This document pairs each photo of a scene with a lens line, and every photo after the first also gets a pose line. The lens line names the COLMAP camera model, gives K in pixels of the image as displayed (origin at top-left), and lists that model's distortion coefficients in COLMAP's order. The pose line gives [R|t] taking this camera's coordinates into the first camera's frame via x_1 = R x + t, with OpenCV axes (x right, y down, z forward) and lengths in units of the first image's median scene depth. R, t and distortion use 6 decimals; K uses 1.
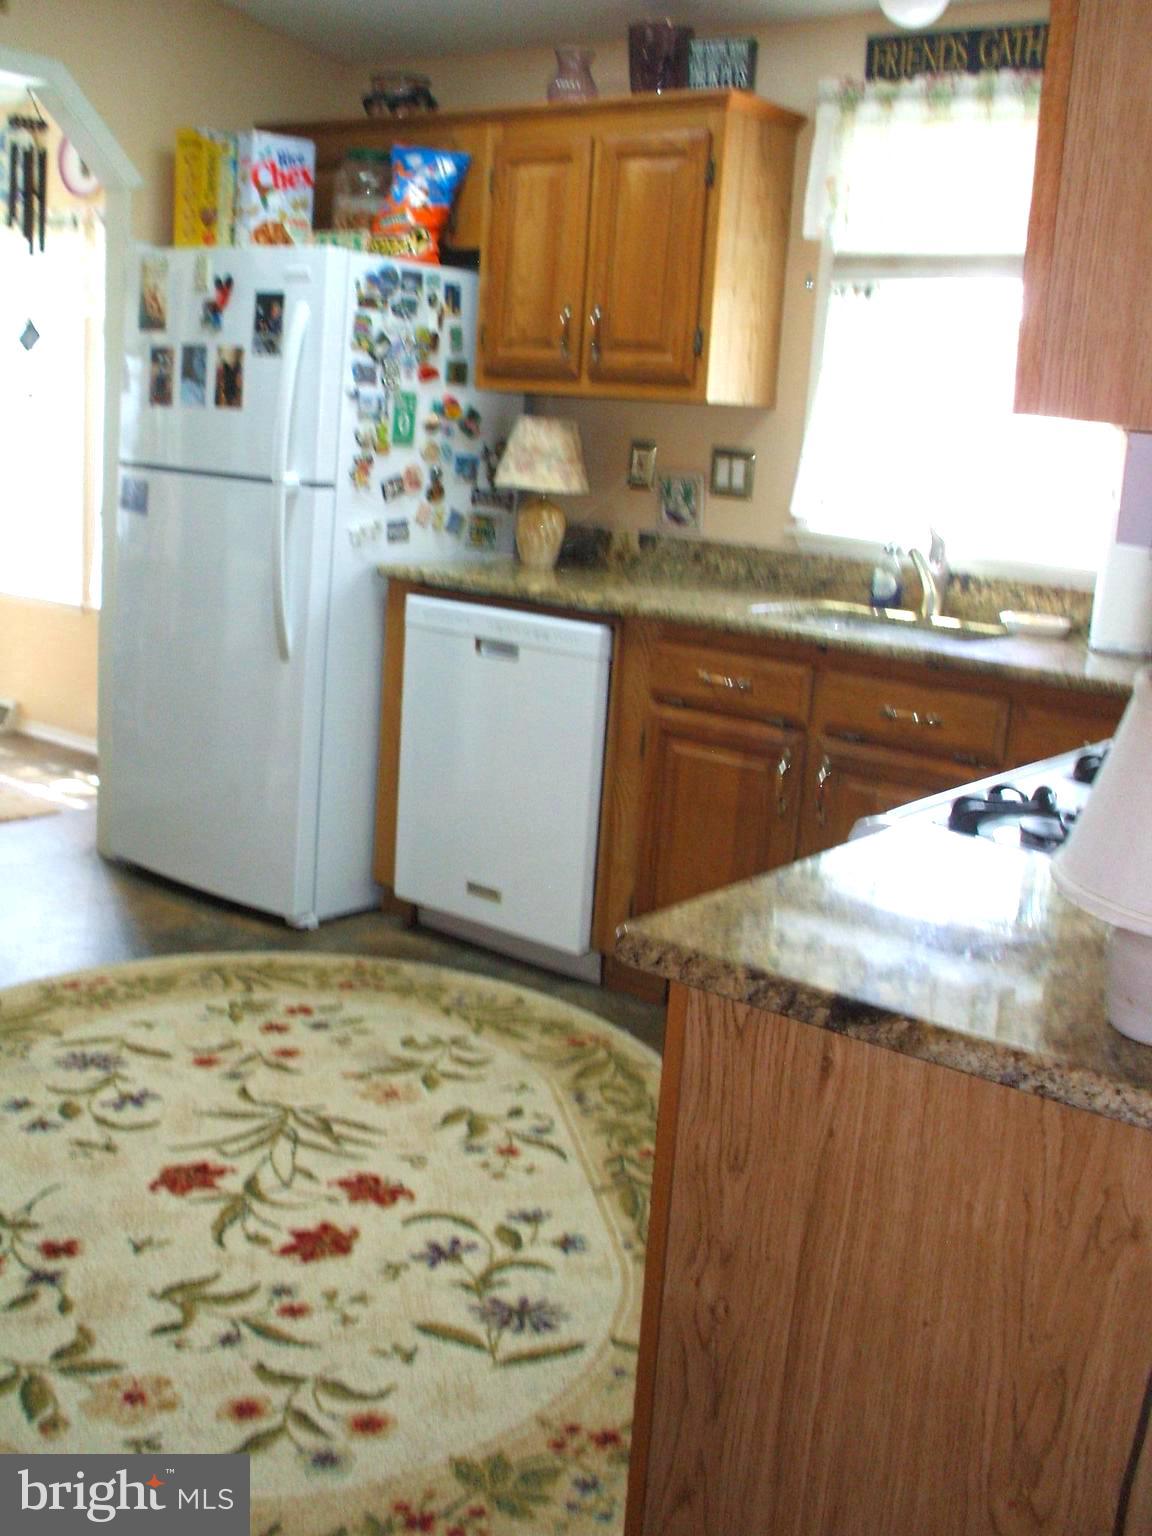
lens RADIAL K [[1692.8, 0, 576.0], [0, 1692.8, 768.0], [0, 0, 1]] dist [-0.186169, 0.316204]
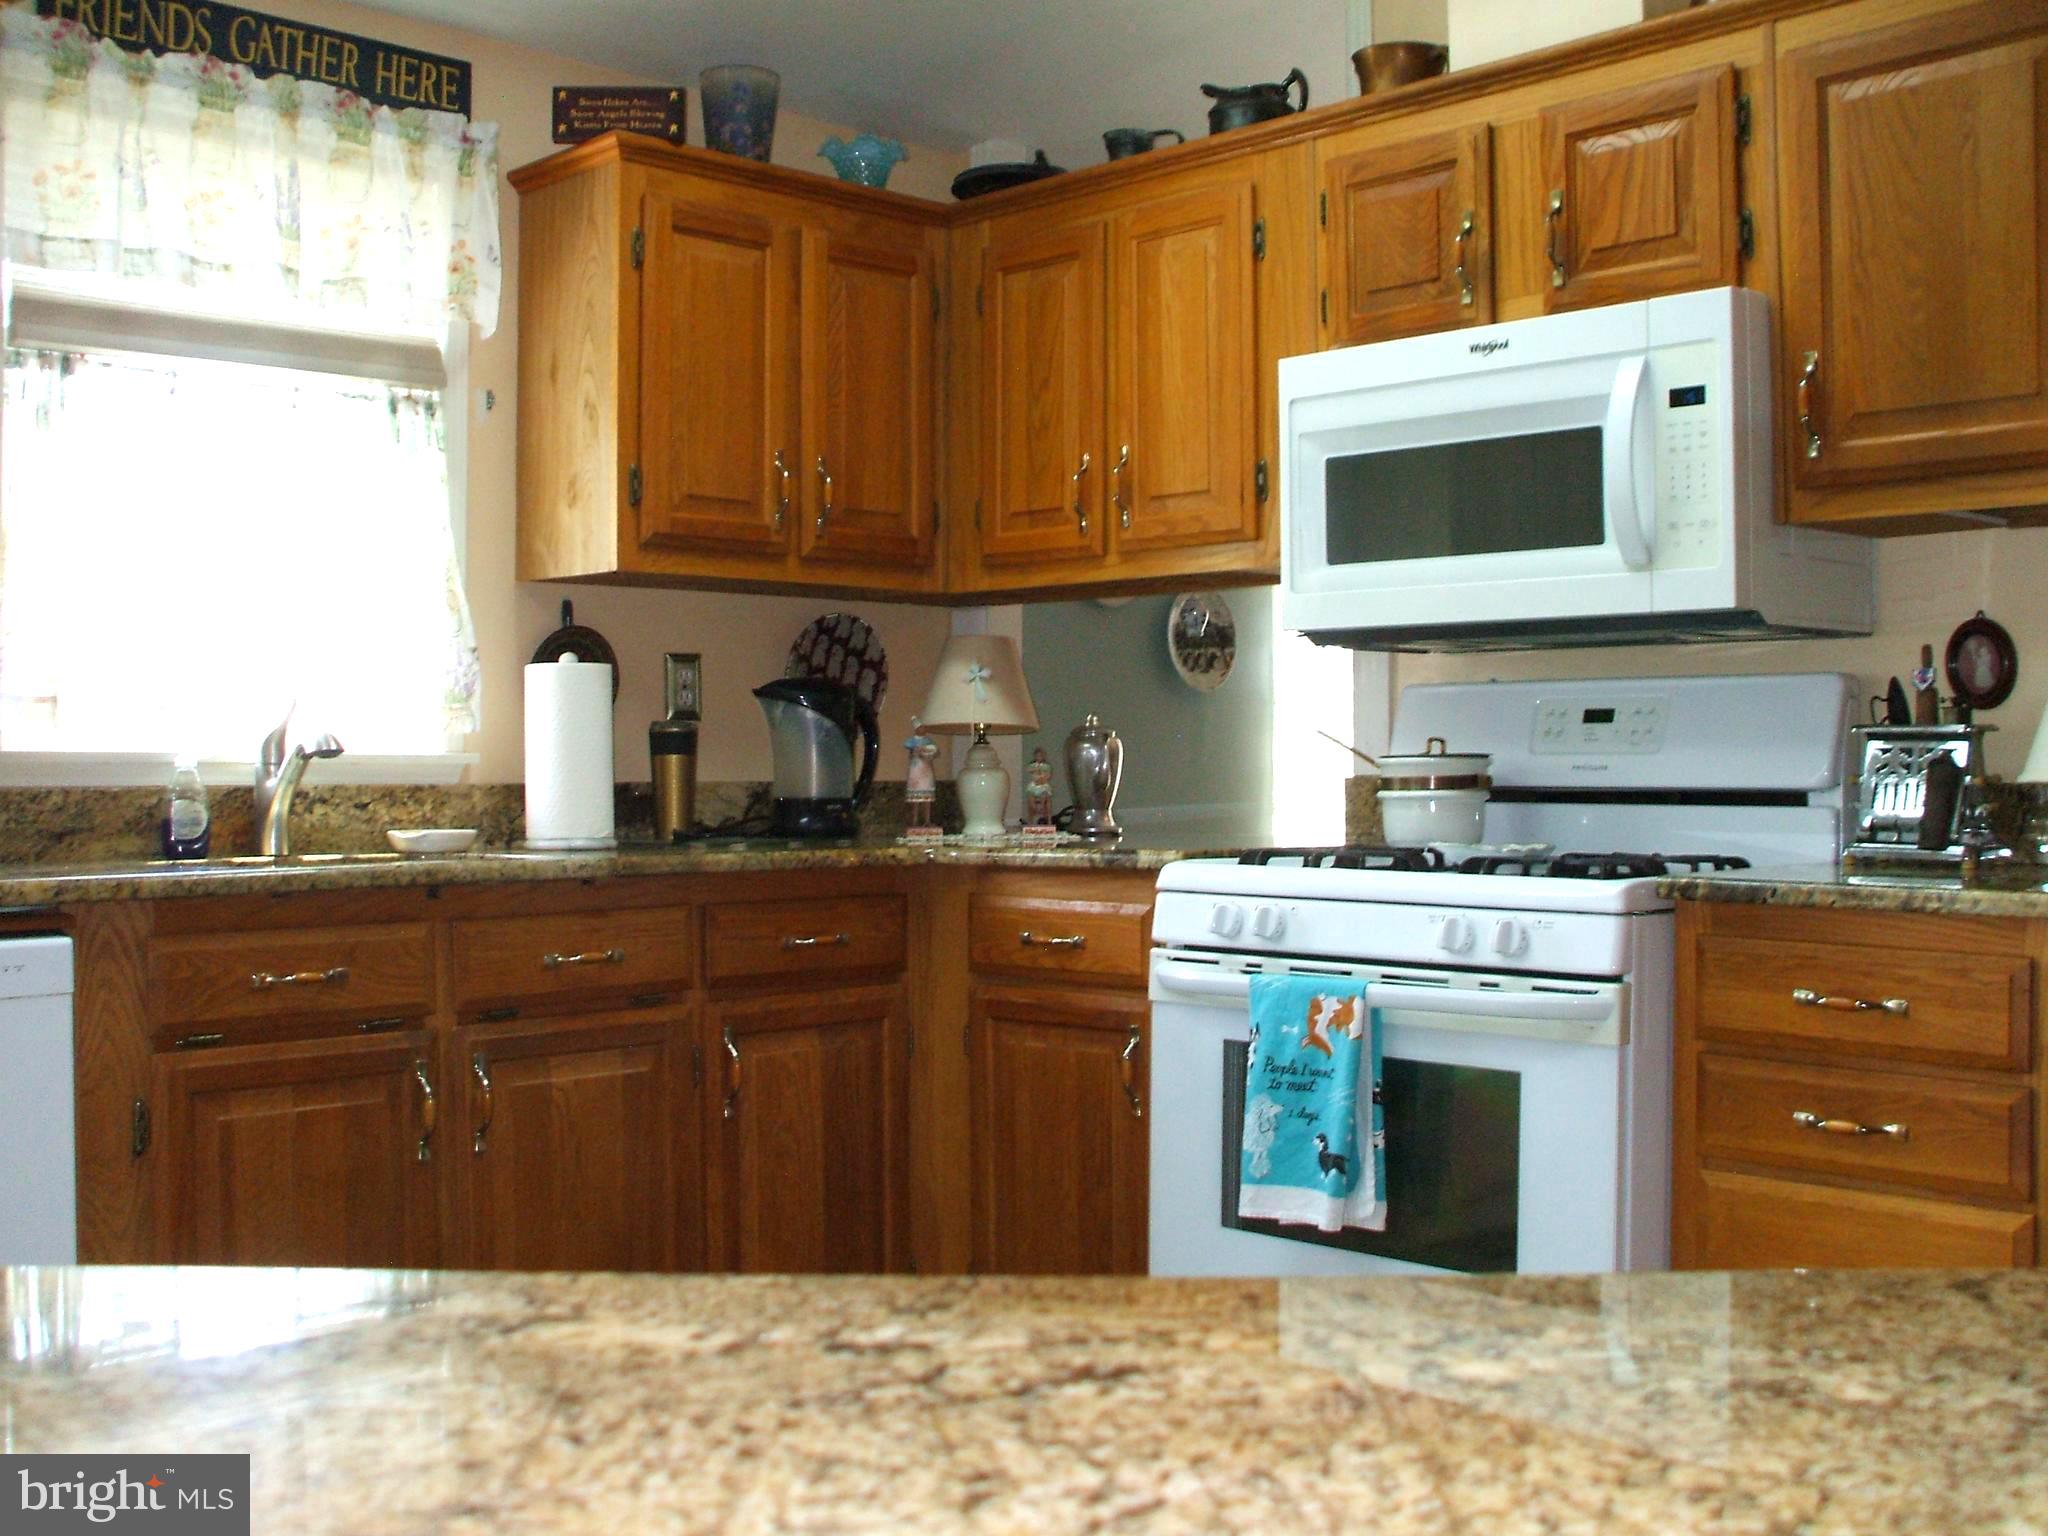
lens RADIAL K [[2257.1, 0, 1024.0], [0, 2257.1, 768.0], [0, 0, 1]] dist [-0.186169, 0.316204]
pose [[0.135236, -0.070503, 0.988302, -0.639743], [0.223446, 0.973940, 0.038903, -0.095431], [-0.965289, 0.215571, 0.147466, 0.598806]]
